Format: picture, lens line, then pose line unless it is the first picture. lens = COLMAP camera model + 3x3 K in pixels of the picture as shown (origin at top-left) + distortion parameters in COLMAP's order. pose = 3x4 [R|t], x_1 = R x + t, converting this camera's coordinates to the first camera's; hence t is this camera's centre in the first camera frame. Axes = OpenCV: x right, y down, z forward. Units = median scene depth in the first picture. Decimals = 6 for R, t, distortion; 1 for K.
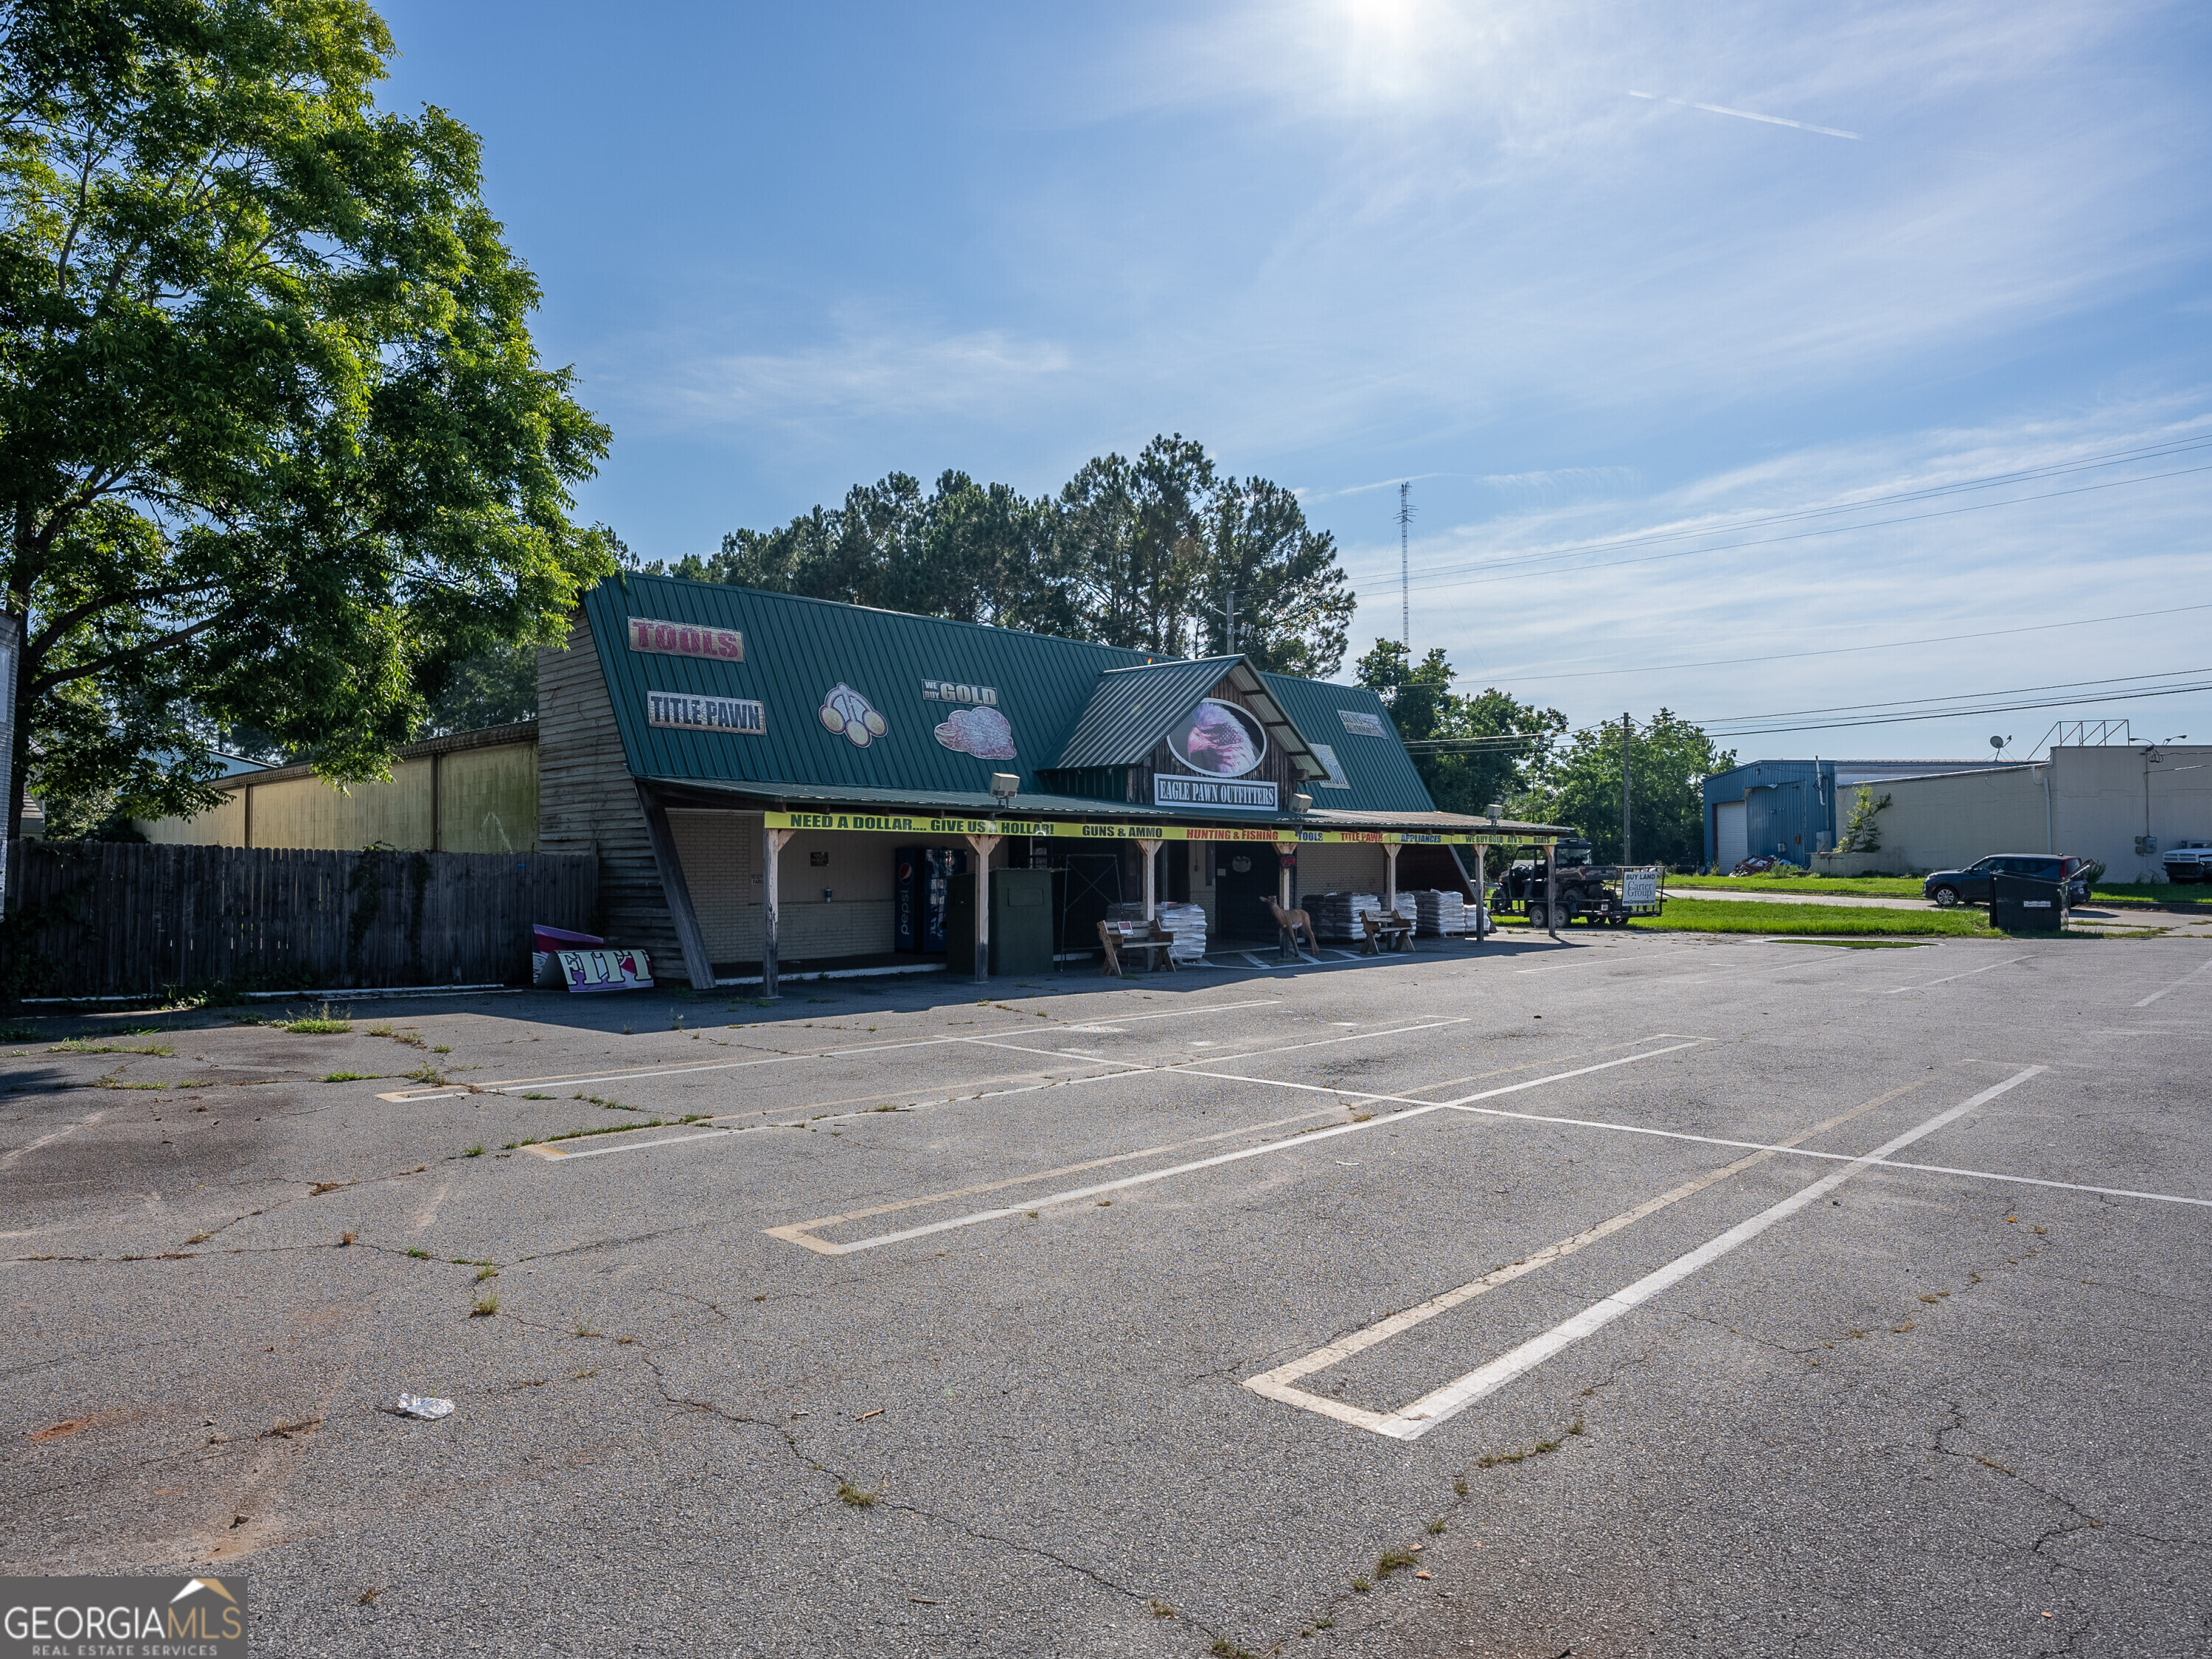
lens RADIAL K [[1359.3, 0, 1106.0], [0, 1359.3, 829.5], [0, 0, 1]] dist [-0.031060, 0.034140]
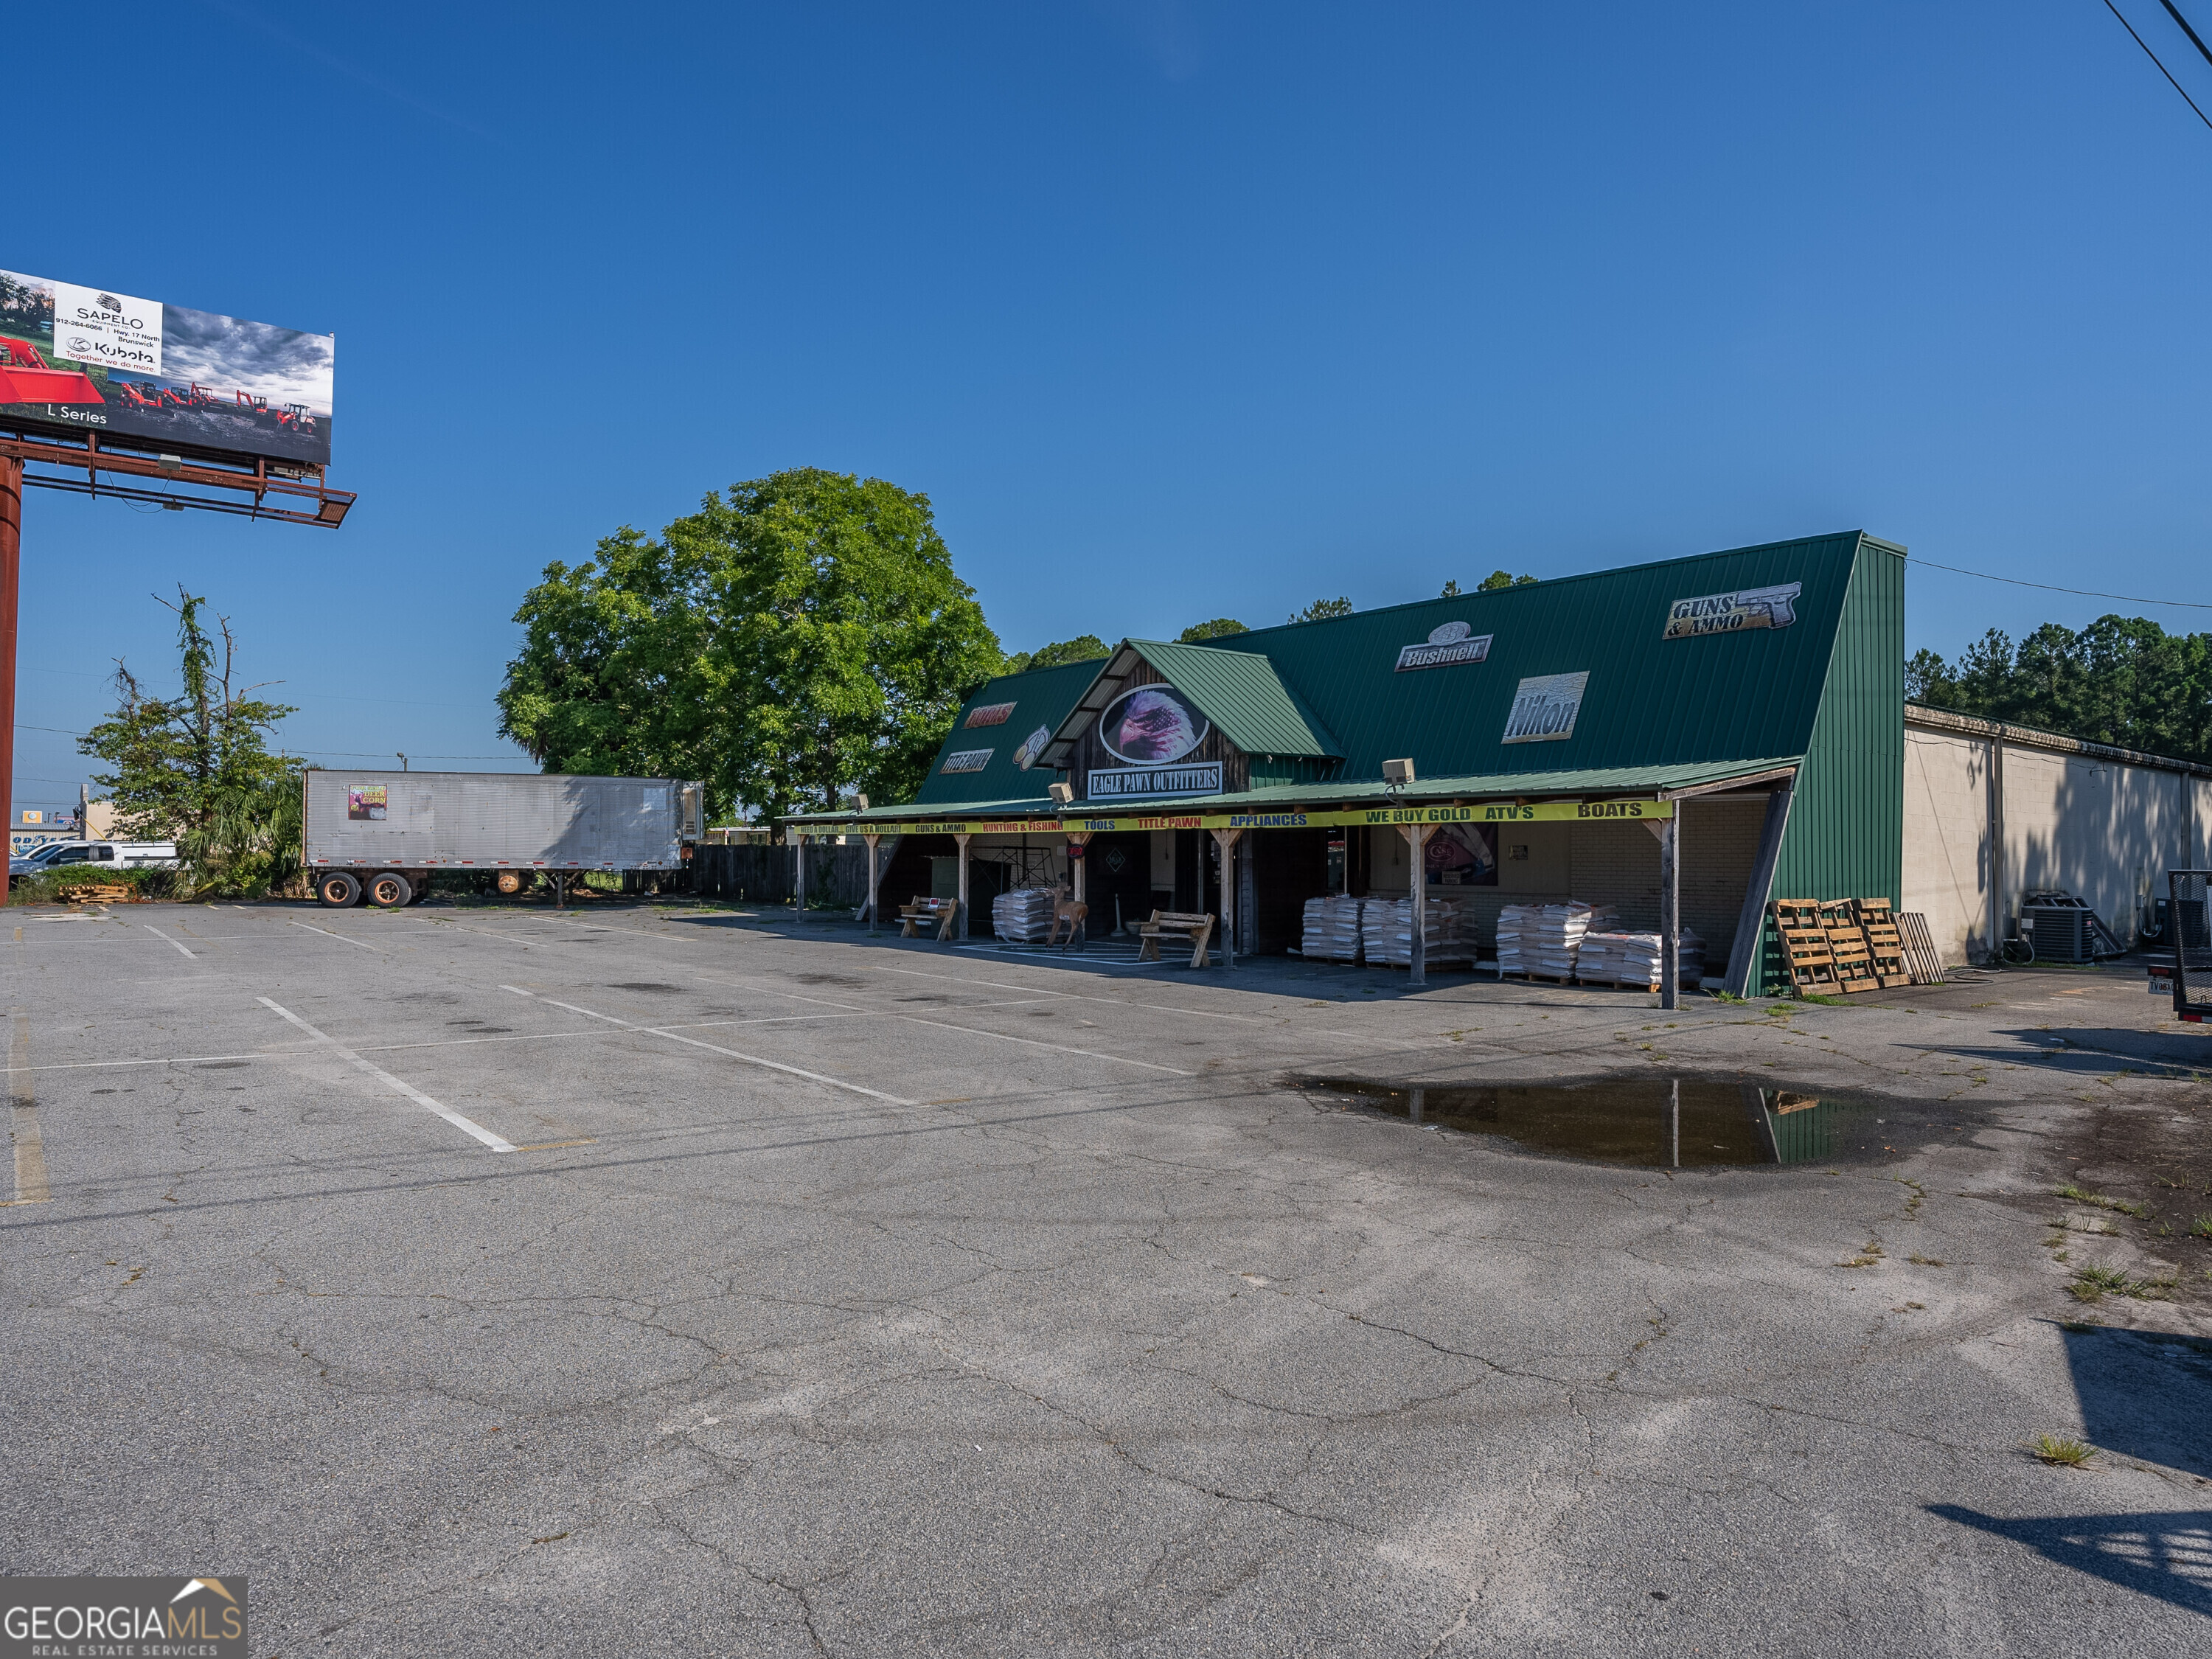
lens RADIAL K [[1359.3, 0, 1106.0], [0, 1359.3, 829.5], [0, 0, 1]] dist [-0.031060, 0.034140]
pose [[-0.113597, -0.018366, -0.993357, 1.048043], [0.021252, 0.999555, -0.020911, 0.027102], [0.993300, -0.023486, -0.113156, 1.074563]]
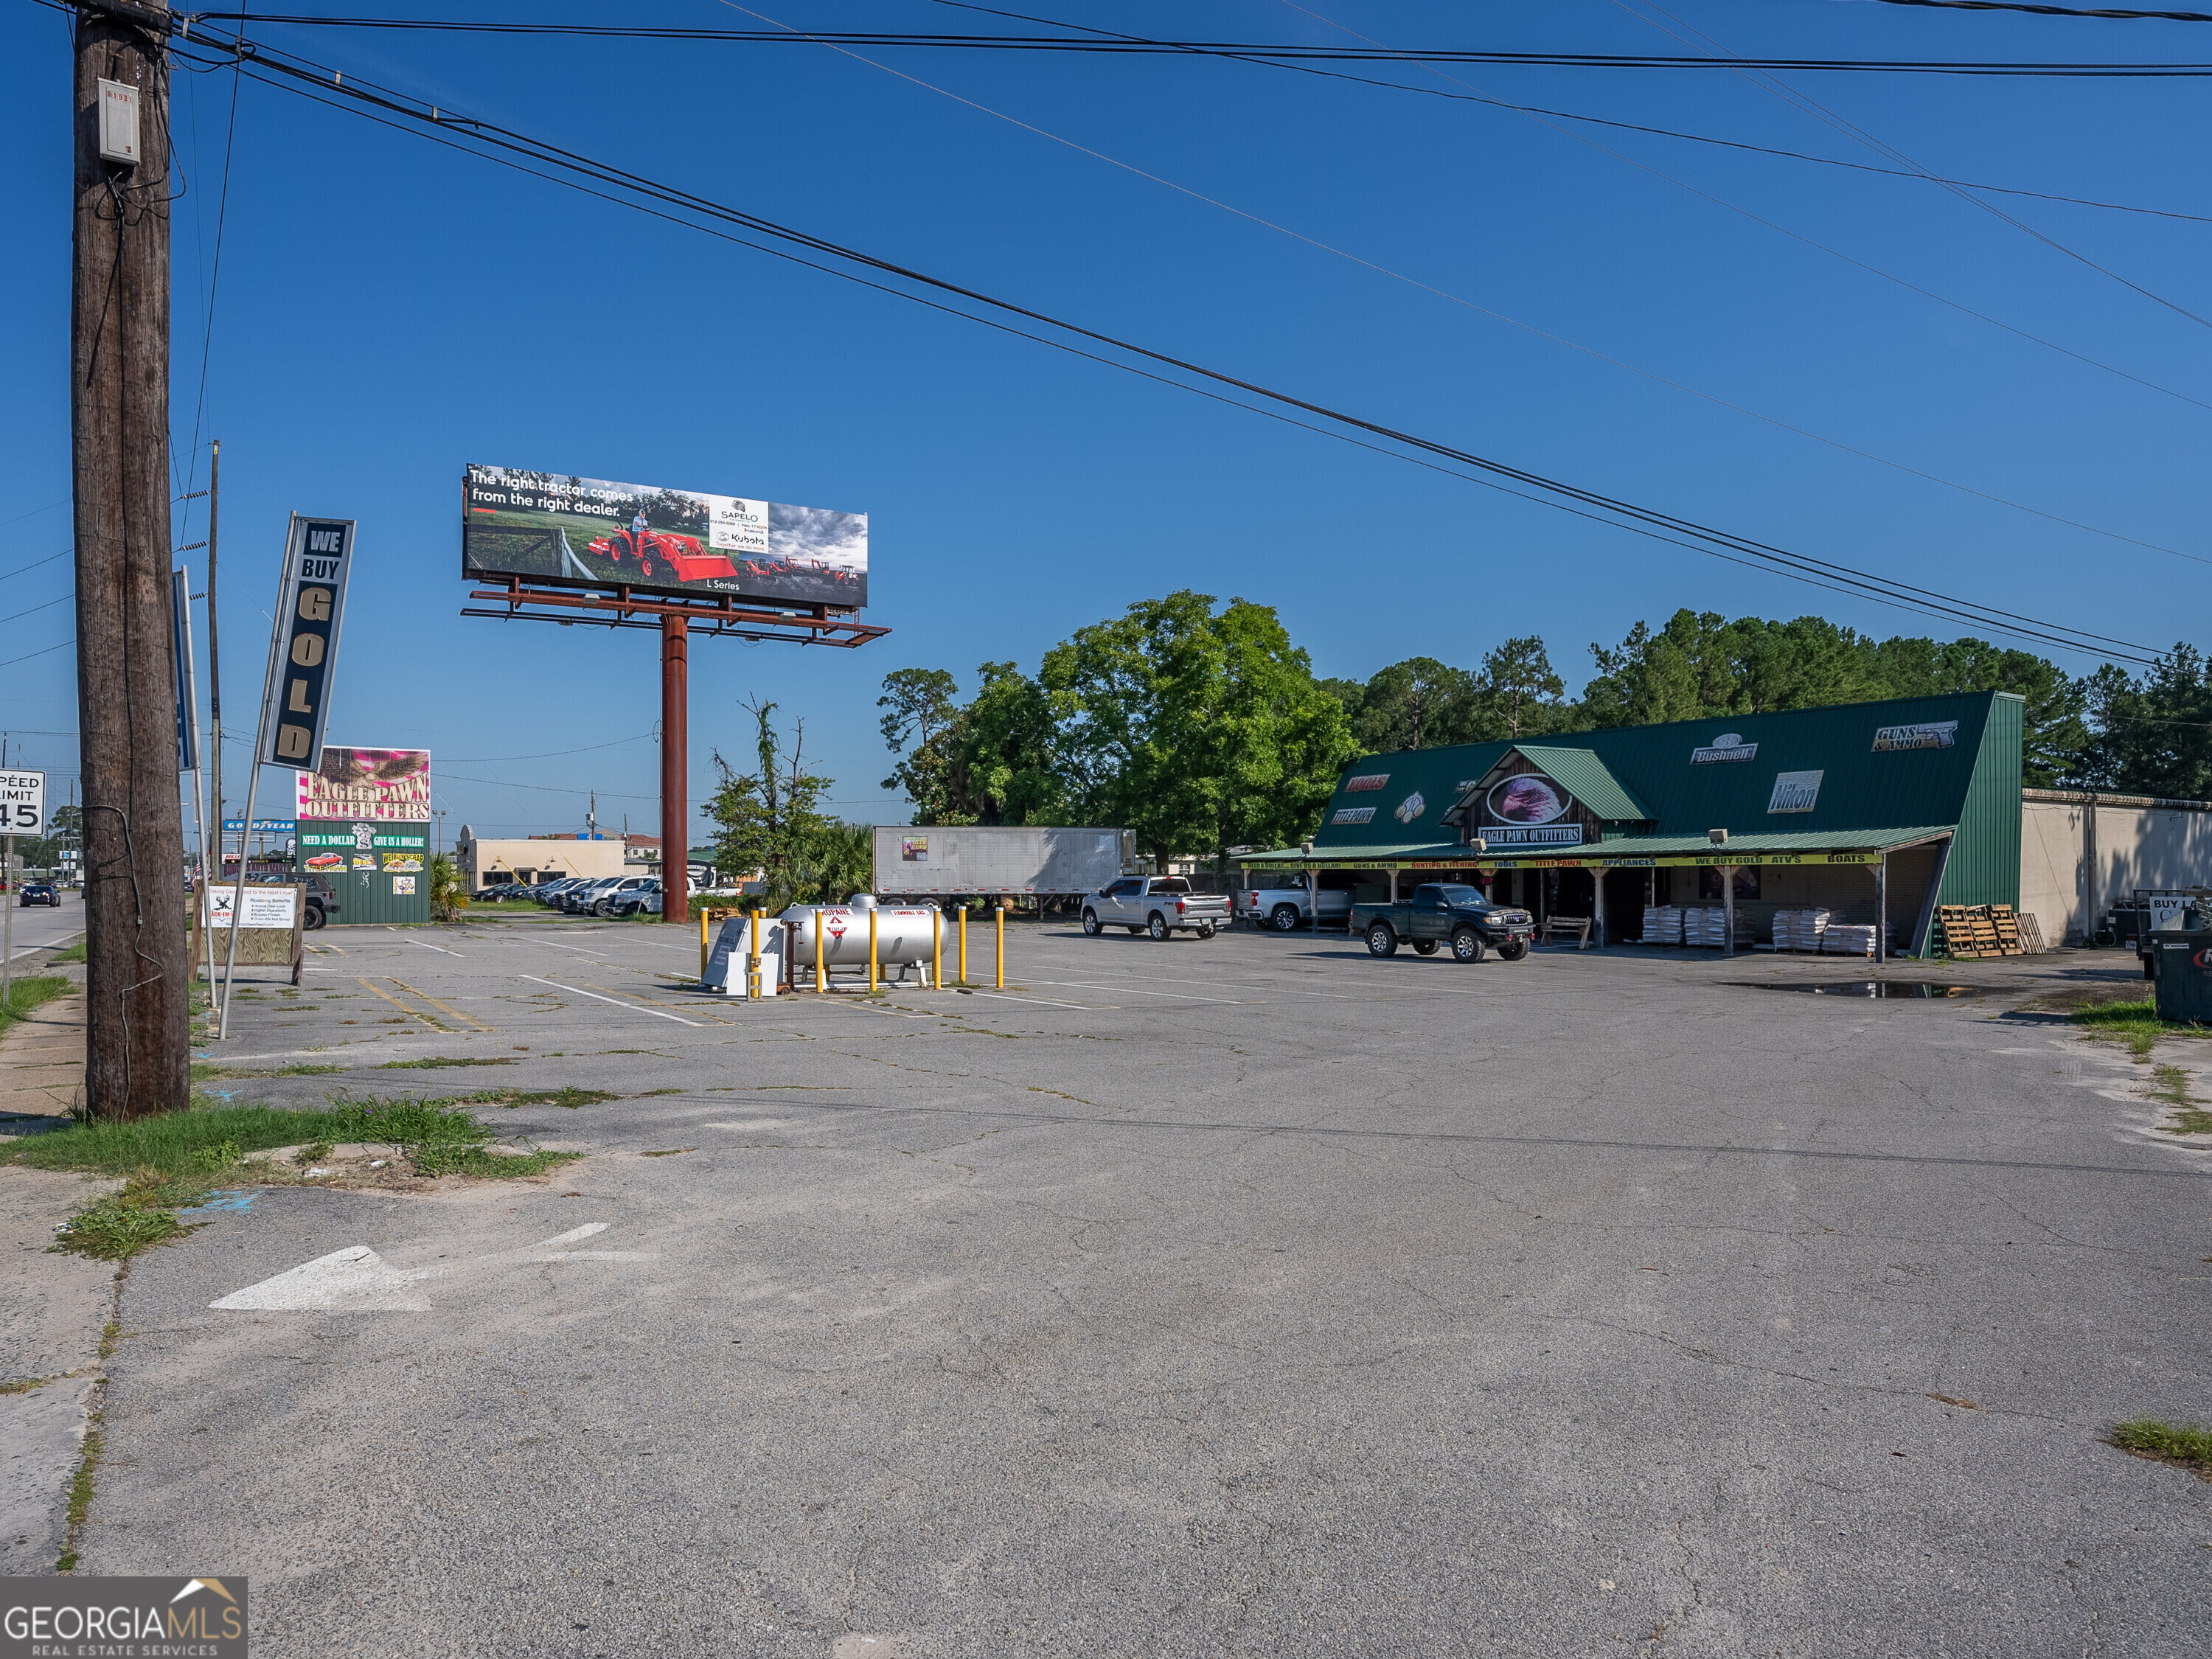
lens RADIAL K [[1401.2, 0, 1101.3], [0, 1401.2, 889.7], [0, 0, 1]] dist [-0.023290, 0.036758]
pose [[-0.201829, 0.015632, -0.979296, 1.725989], [0.032647, 0.999424, 0.009225, 0.004296], [0.978876, -0.030109, -0.202223, 0.843727]]
